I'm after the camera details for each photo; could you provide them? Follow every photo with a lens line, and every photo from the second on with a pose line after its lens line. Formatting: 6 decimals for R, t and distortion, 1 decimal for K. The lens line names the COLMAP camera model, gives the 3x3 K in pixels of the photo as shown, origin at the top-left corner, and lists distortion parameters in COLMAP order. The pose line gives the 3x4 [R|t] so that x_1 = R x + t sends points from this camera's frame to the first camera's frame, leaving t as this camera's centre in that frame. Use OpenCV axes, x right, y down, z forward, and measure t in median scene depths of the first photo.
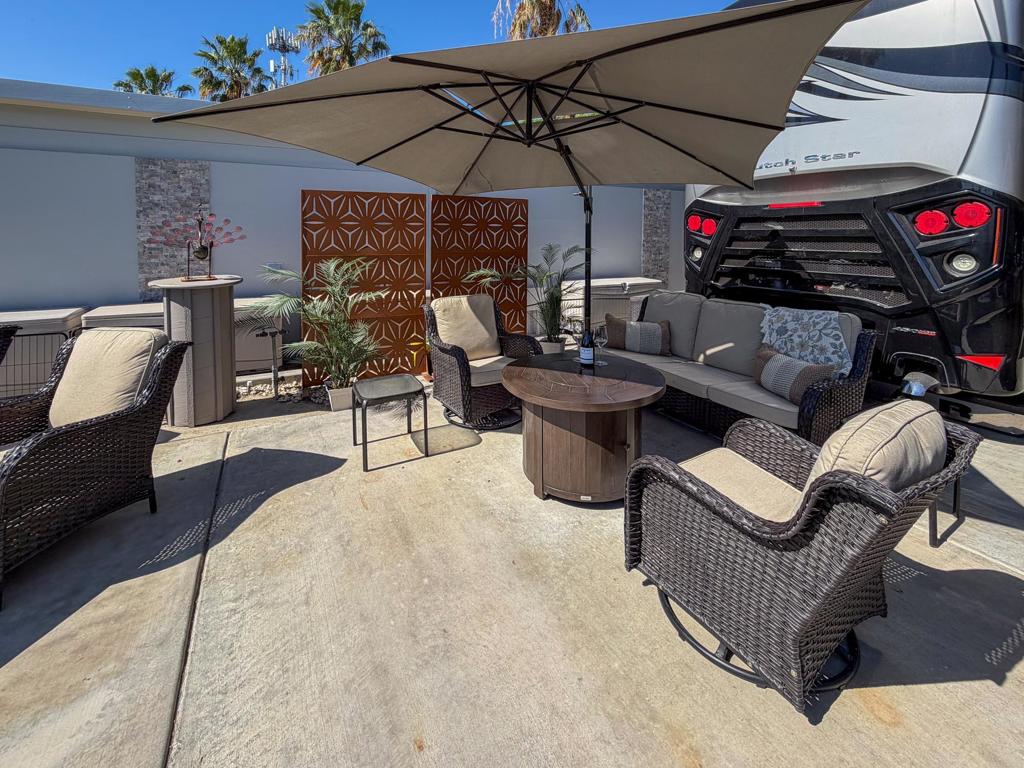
lens RADIAL K [[446.1, 0, 514.7], [0, 446.1, 263.1], [0, 0, 1]] dist [0.000818, 0.000288]
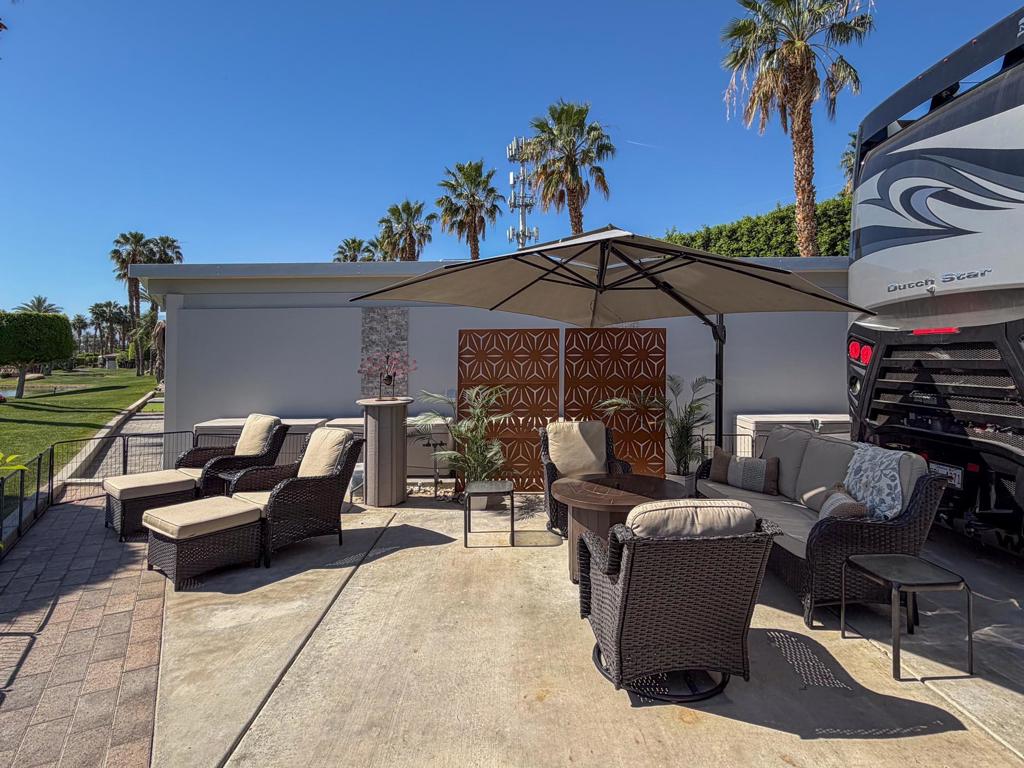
lens RADIAL K [[556.6, 0, 516.3], [0, 556.6, 343.5], [0, 0, 1]] dist [-0.001548, 0.000703]
pose [[0.885235, -0.020014, -0.464714, 0.387499], [-0.019369, 0.996621, -0.079818, -0.005862], [0.464741, 0.079658, 0.881856, -0.292700]]
